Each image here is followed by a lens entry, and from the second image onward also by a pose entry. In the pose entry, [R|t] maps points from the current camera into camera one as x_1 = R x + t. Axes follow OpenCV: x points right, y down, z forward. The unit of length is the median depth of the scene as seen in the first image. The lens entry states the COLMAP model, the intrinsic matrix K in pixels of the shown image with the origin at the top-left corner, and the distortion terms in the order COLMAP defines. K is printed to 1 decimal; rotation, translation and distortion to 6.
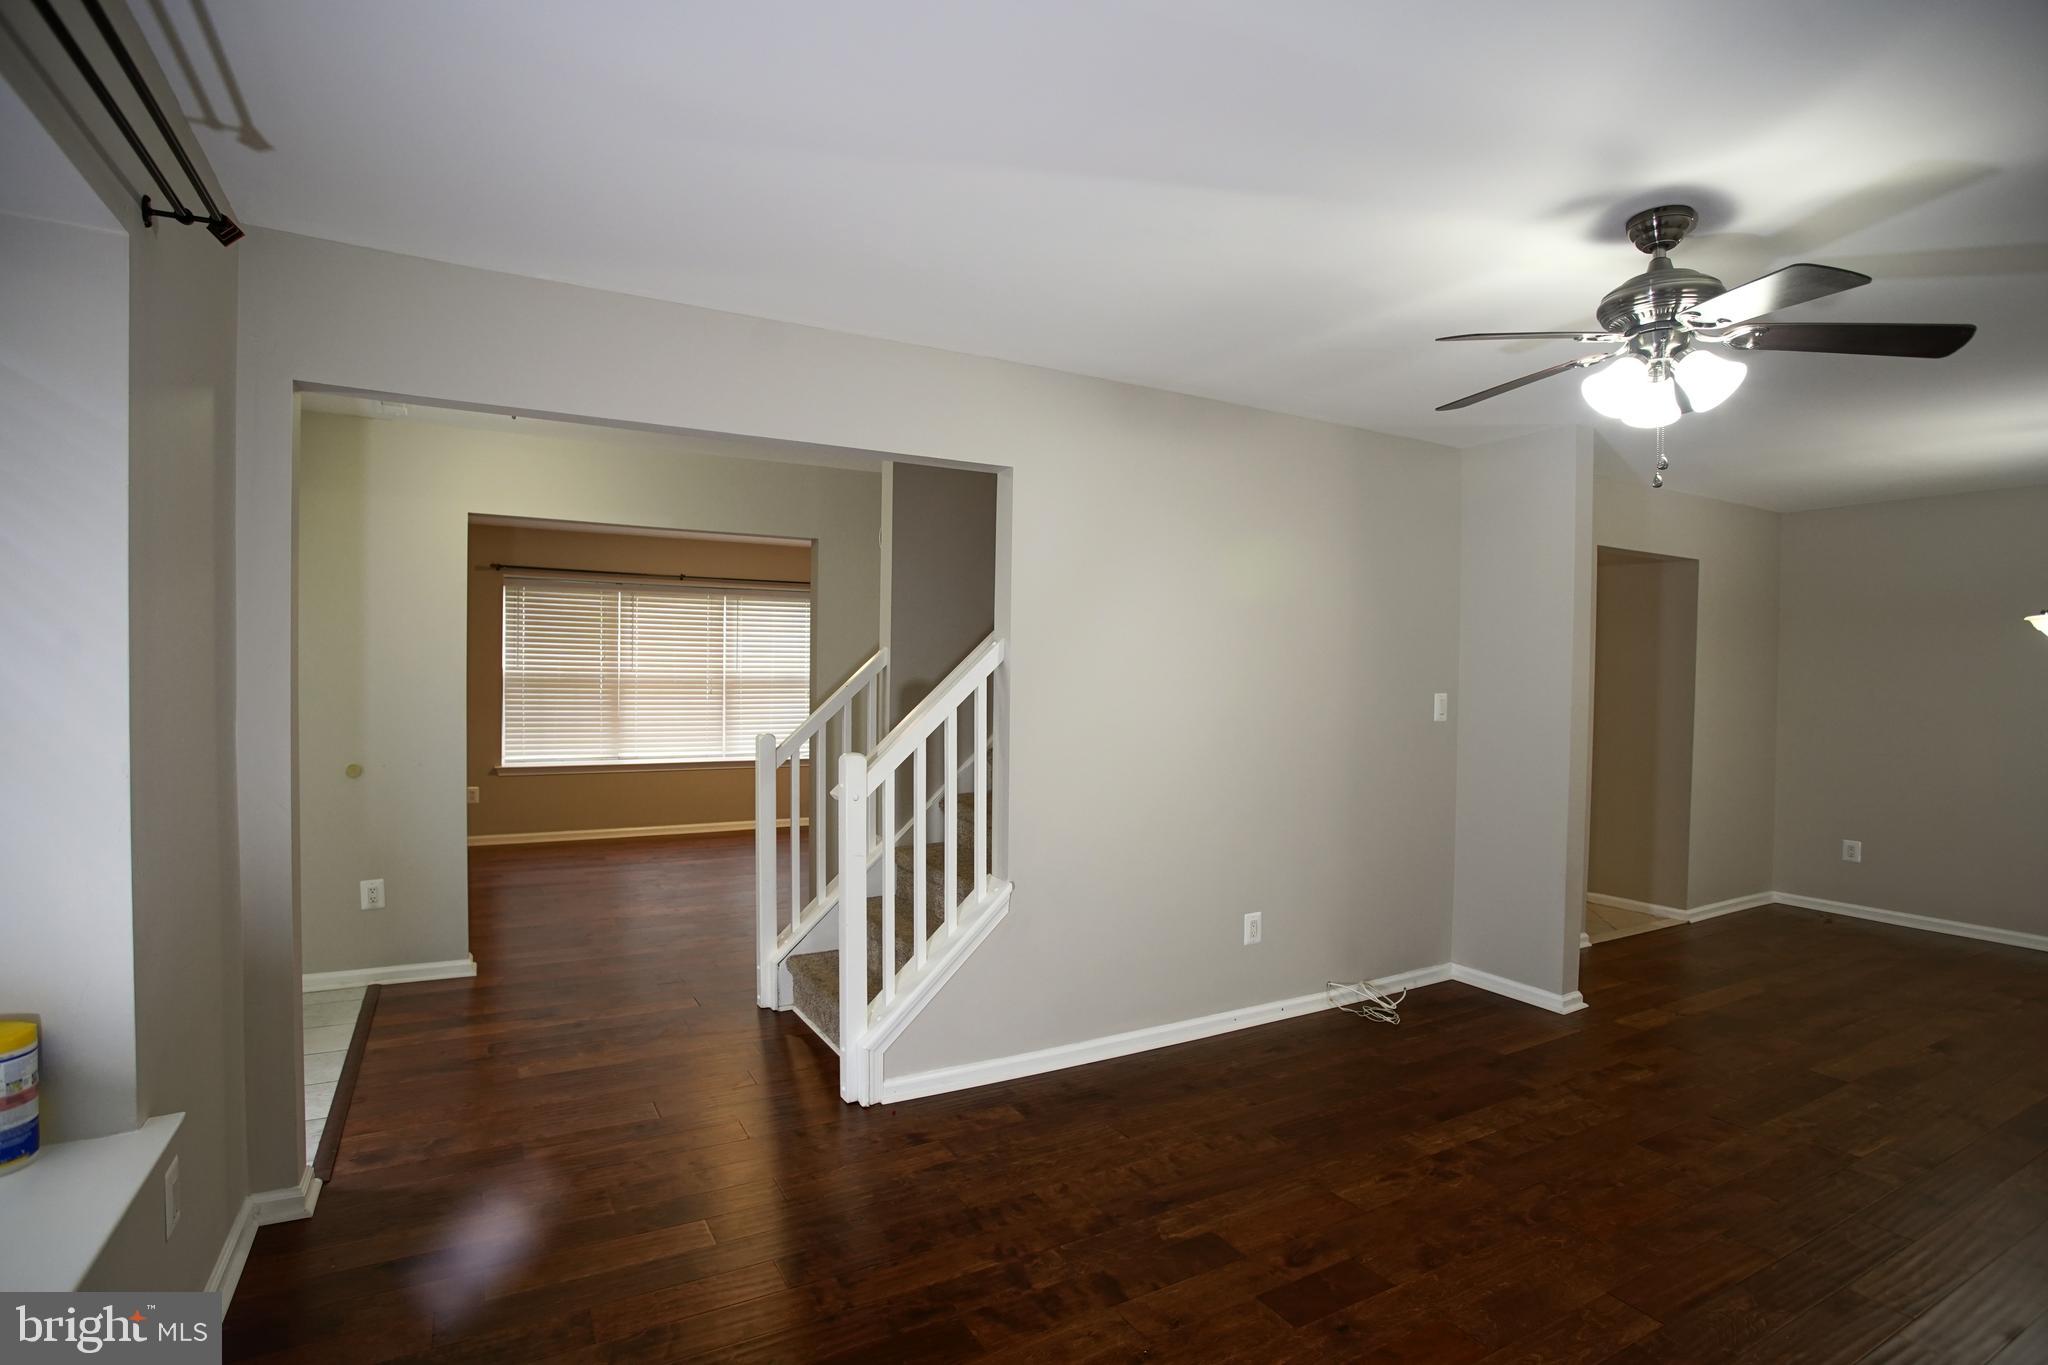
lens RADIAL K [[1007.5, 0, 1017.2], [0, 1007.5, 684.2], [0, 0, 1]] dist [-0.074982, 0.037908]
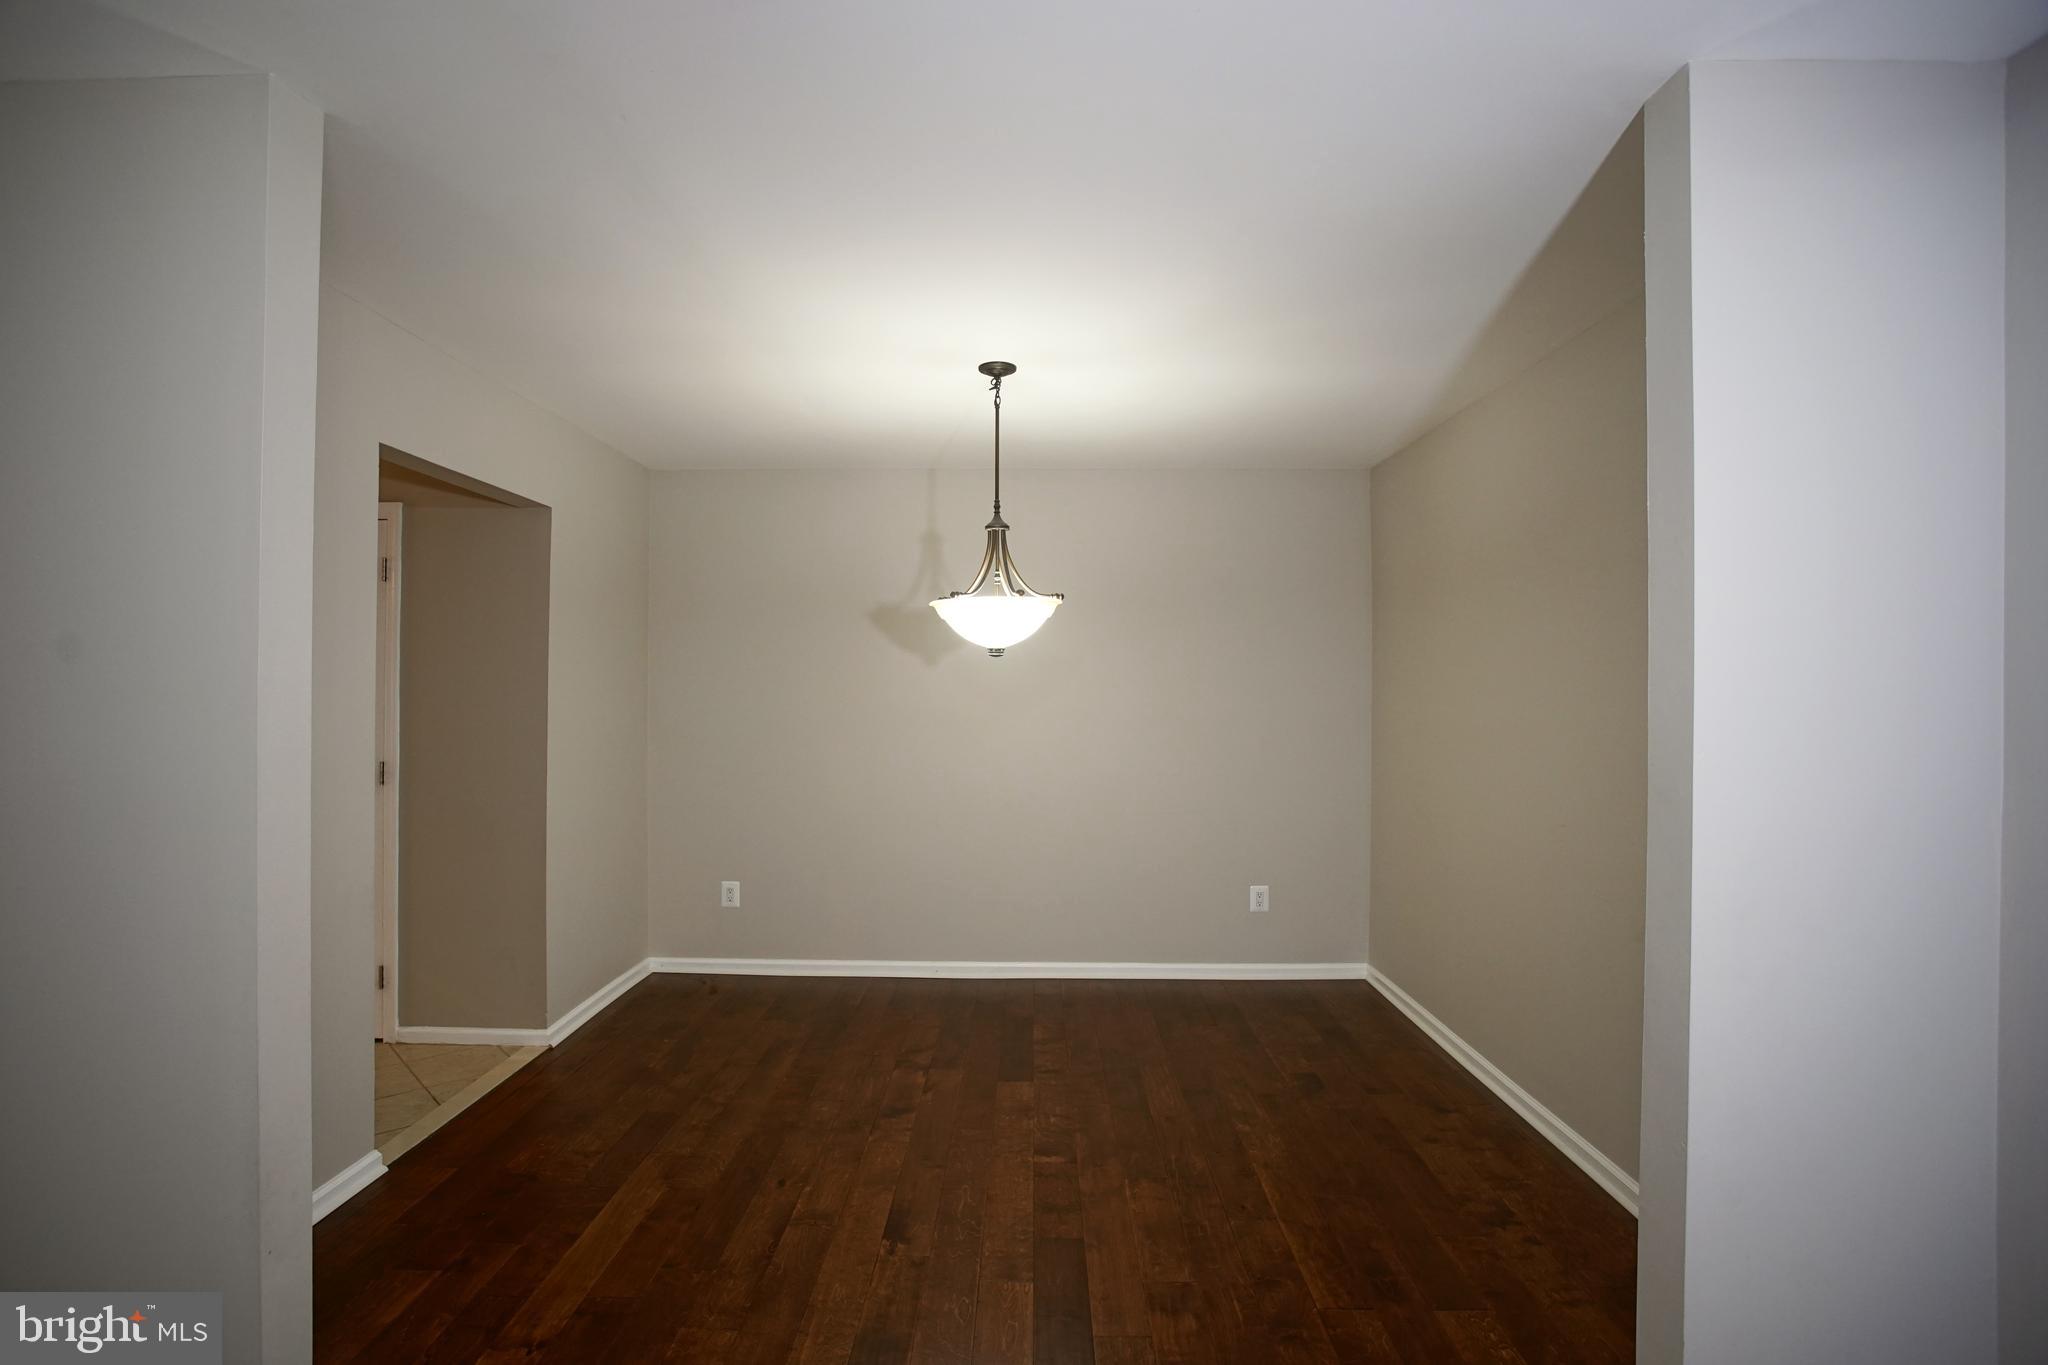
lens RADIAL K [[1007.5, 0, 1017.2], [0, 1007.5, 684.2], [0, 0, 1]] dist [-0.074982, 0.037908]
pose [[0.506751, -0.009268, 0.862042, 0.383521], [0.014275, 0.999895, 0.002359, -0.003365], [-0.861974, 0.011110, 0.506831, 0.539301]]
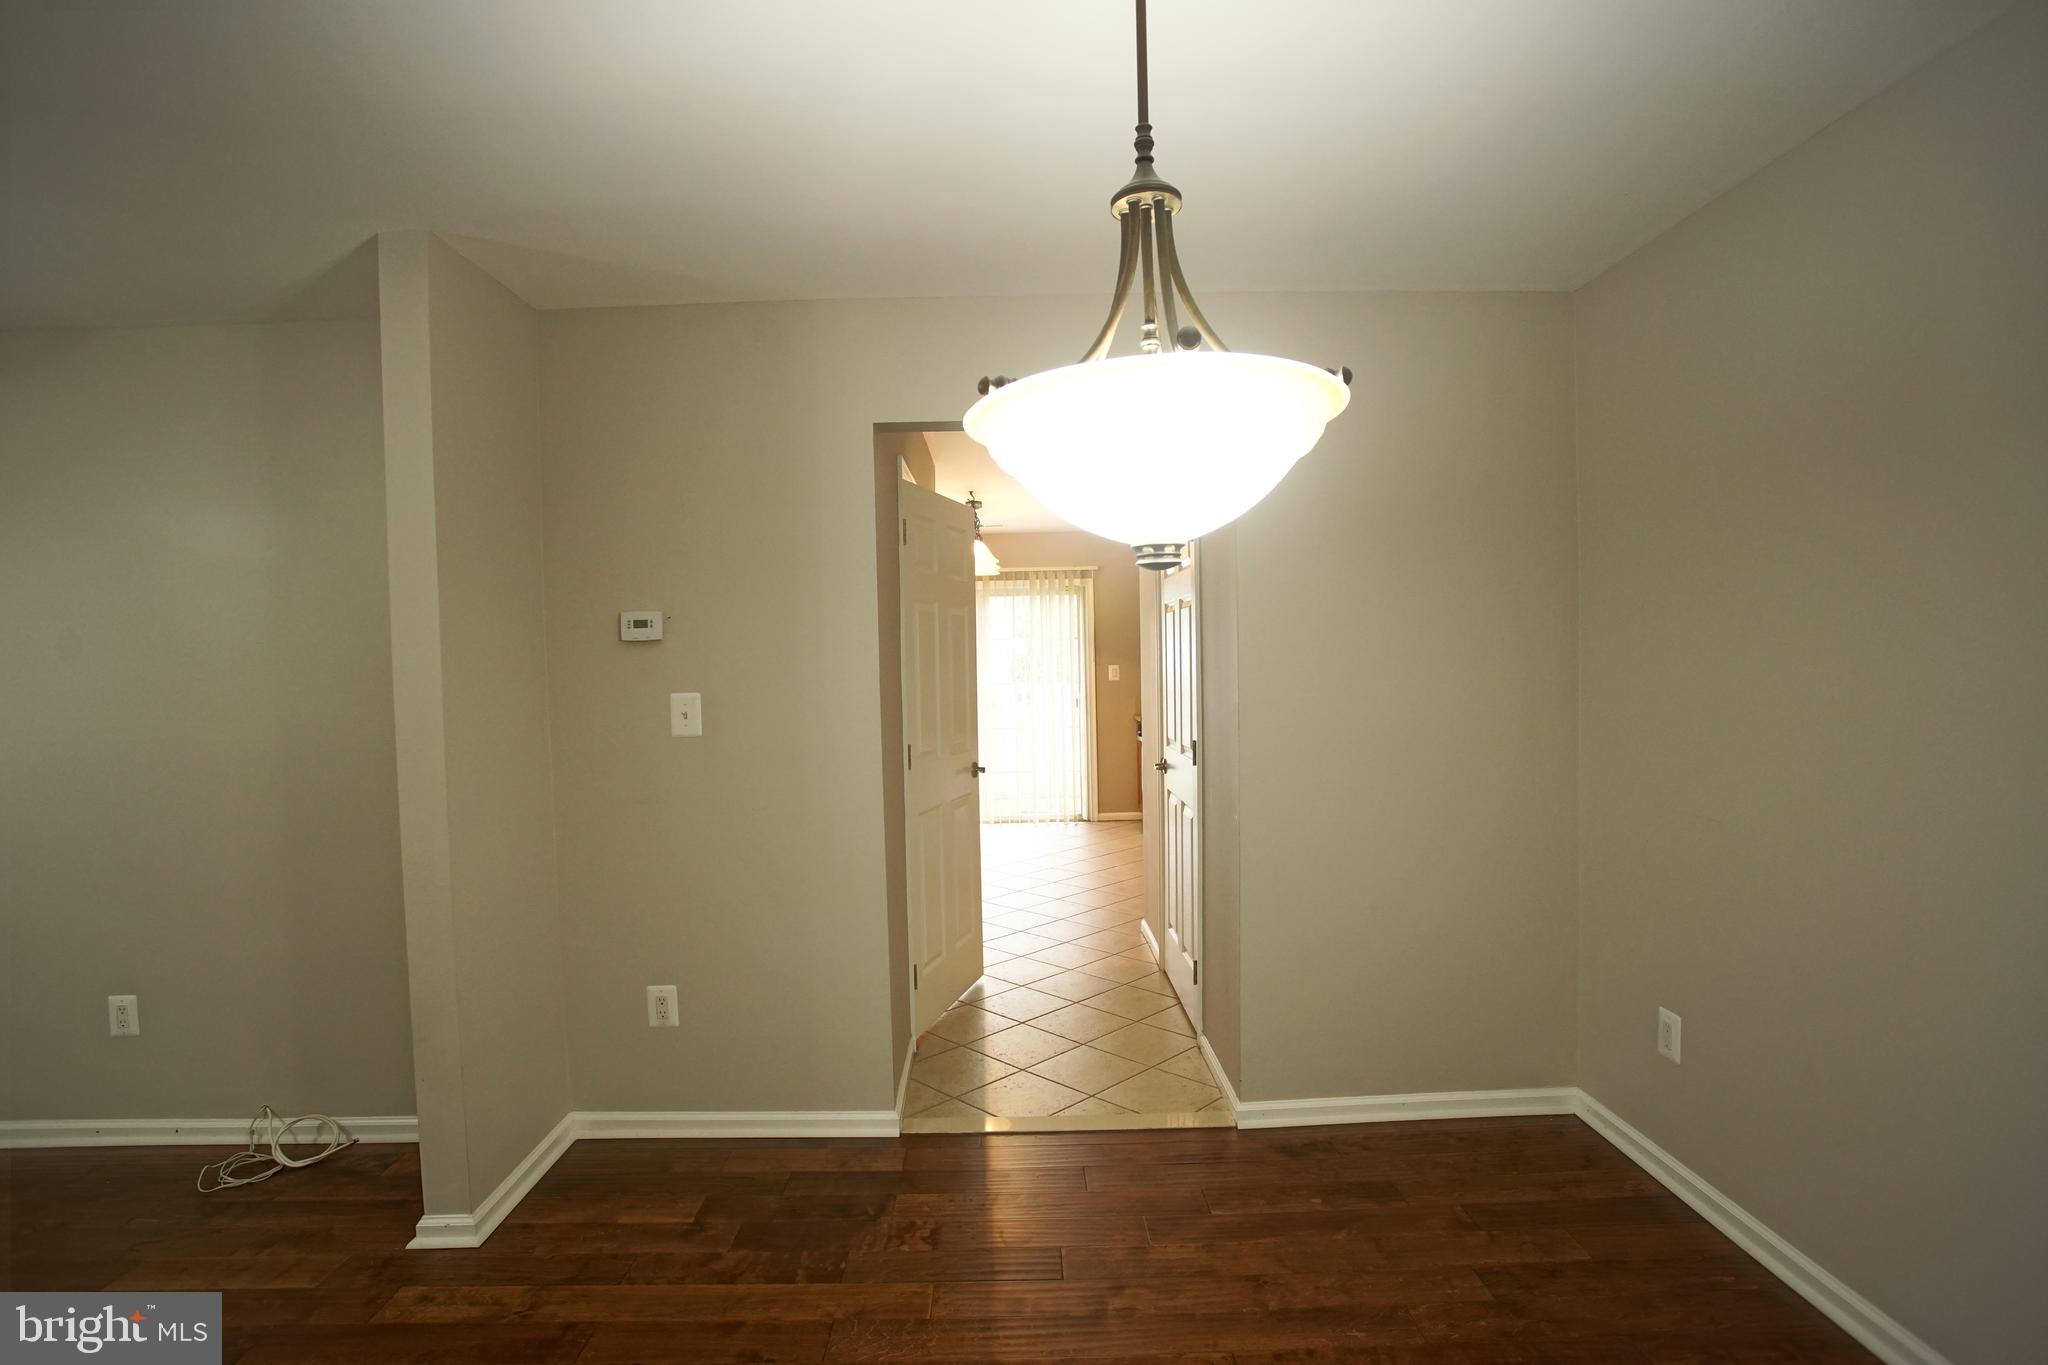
lens RADIAL K [[1007.5, 0, 1017.2], [0, 1007.5, 684.2], [0, 0, 1]] dist [-0.074982, 0.037908]
pose [[0.870266, -0.020493, -0.492155, 1.201212], [0.027583, 0.999594, 0.007152, 0.008353], [0.491809, -0.019800, 0.870478, 0.705692]]
